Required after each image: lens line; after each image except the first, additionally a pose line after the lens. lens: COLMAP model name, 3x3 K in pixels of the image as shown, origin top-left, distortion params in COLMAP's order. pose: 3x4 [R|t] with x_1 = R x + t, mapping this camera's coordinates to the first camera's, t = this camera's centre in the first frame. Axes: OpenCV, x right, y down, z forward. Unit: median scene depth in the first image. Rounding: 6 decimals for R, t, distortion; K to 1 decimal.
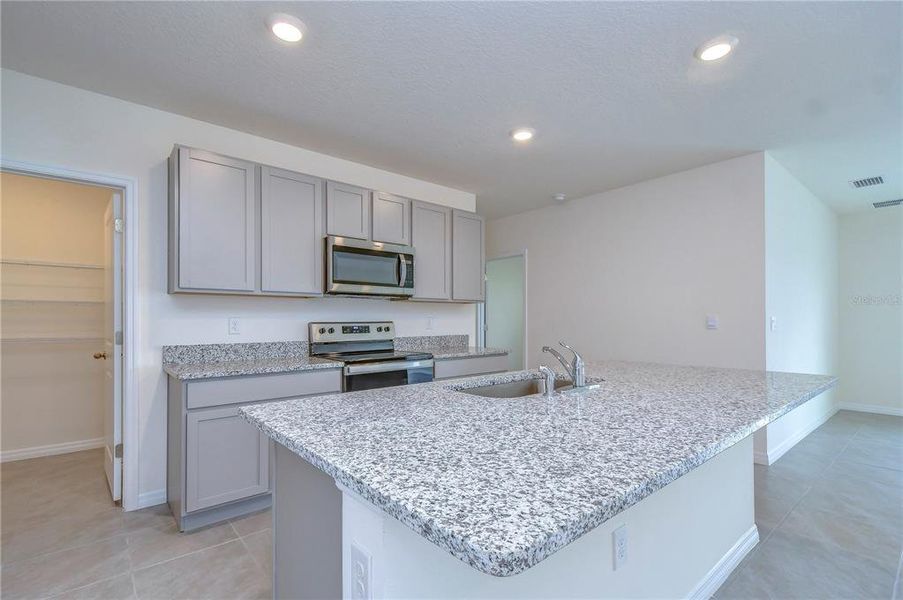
lens RADIAL K [[396.0, 0, 457.2], [0, 396.0, 320.1], [0, 0, 1]] dist [-0.002002, -0.001445]
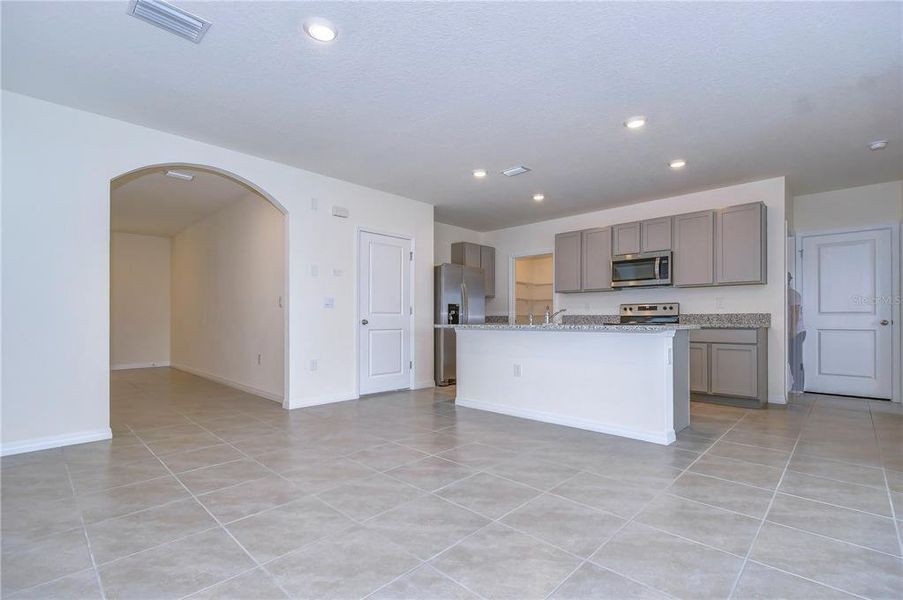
lens RADIAL K [[396.0, 0, 444.2], [0, 396.0, 314.9], [0, 0, 1]] dist [-0.002002, -0.001445]
pose [[0.090457, -0.006672, -0.995878, 1.285195], [-0.001605, 0.999975, -0.006845, 0.064183], [0.995899, 0.002217, 0.090444, 0.046738]]
